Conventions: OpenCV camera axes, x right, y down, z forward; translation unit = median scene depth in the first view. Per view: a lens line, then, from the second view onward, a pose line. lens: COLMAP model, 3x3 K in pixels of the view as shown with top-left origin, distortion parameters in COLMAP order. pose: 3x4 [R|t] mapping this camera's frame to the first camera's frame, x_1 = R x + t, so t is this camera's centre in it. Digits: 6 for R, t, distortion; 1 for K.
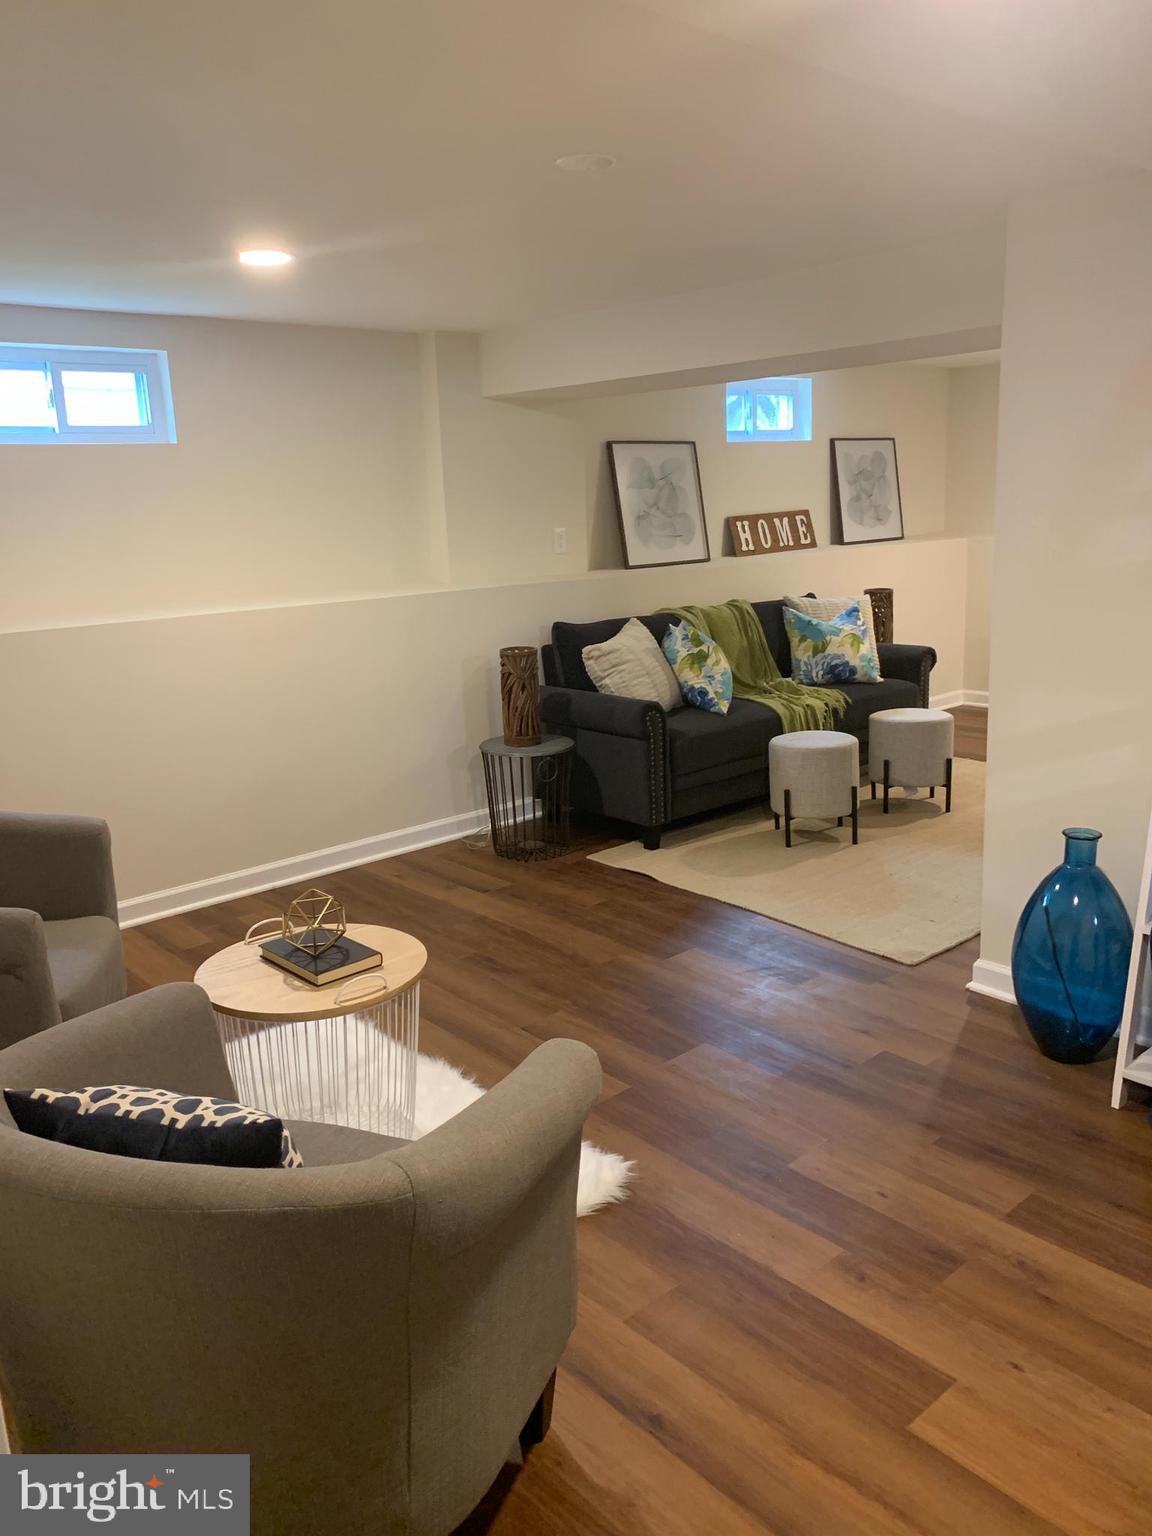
lens RADIAL K [[1178.3, 0, 576.0], [0, 1178.3, 768.0], [0, 0, 1]] dist [-0.003930, -0.001196]
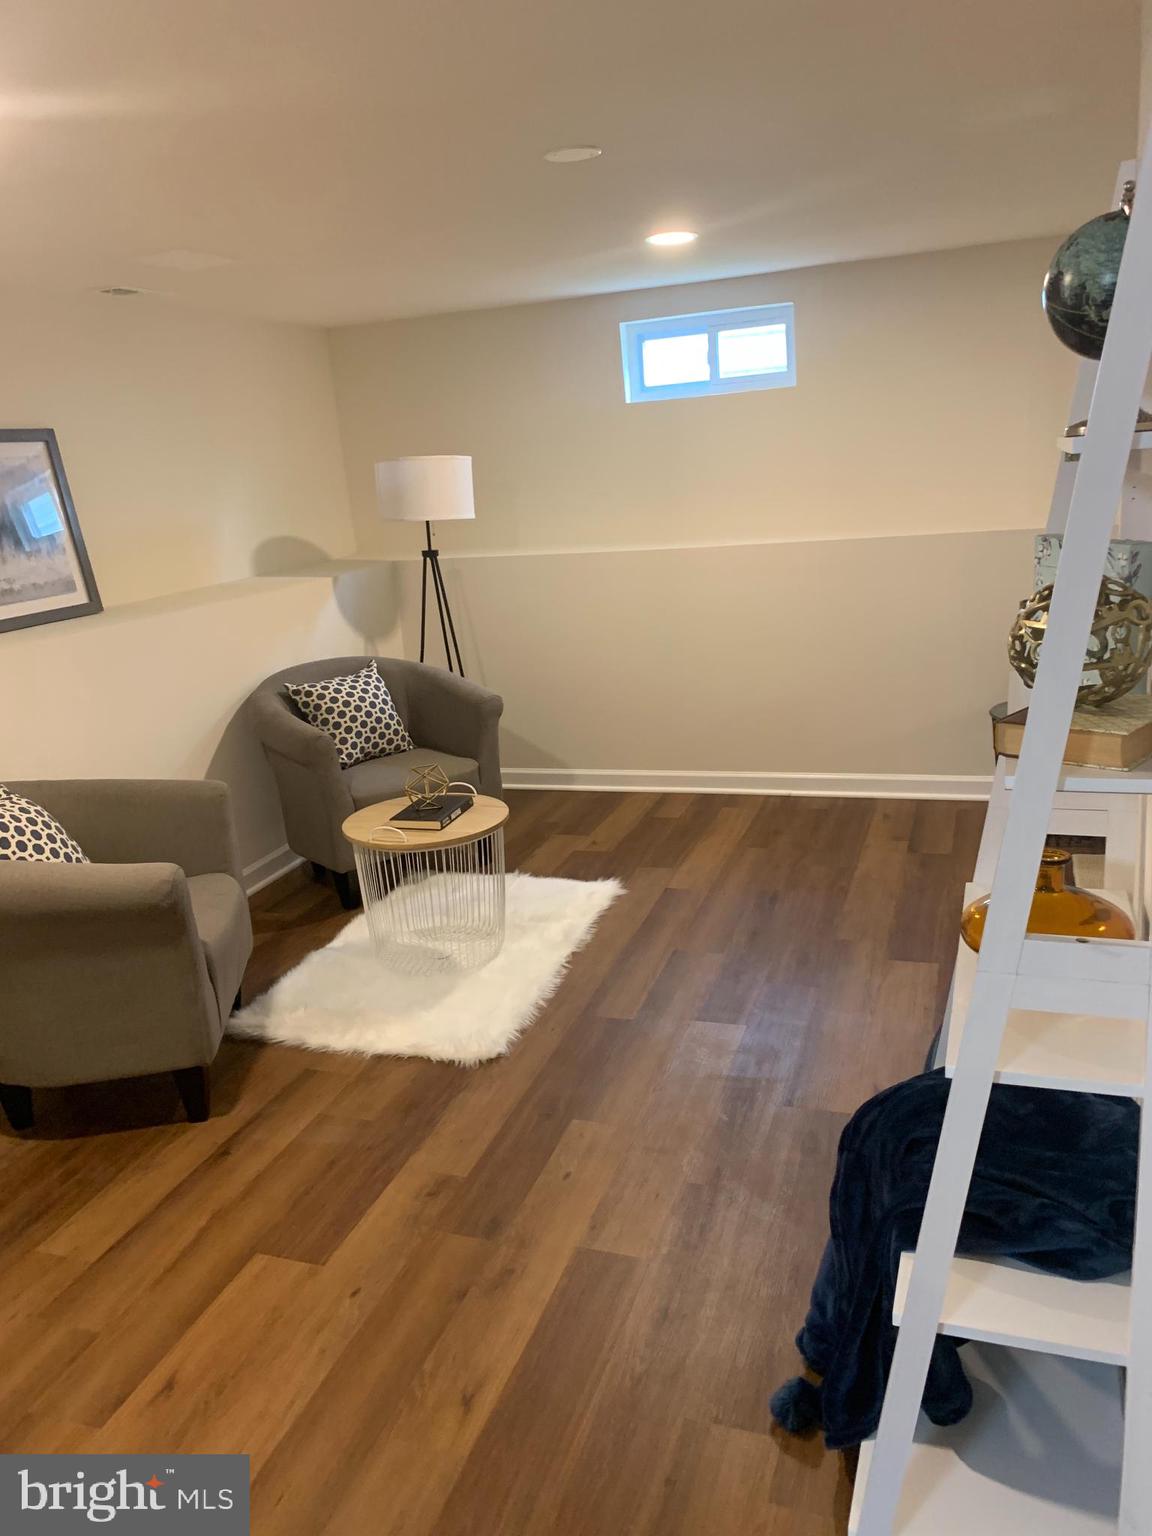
lens RADIAL K [[1178.3, 0, 576.0], [0, 1178.3, 768.0], [0, 0, 1]] dist [-0.003930, -0.001196]
pose [[0.487136, 0.228991, -0.842770, 0.677841], [-0.149852, 0.972617, 0.177654, -0.105606], [0.860374, 0.039749, 0.508111, 0.310732]]
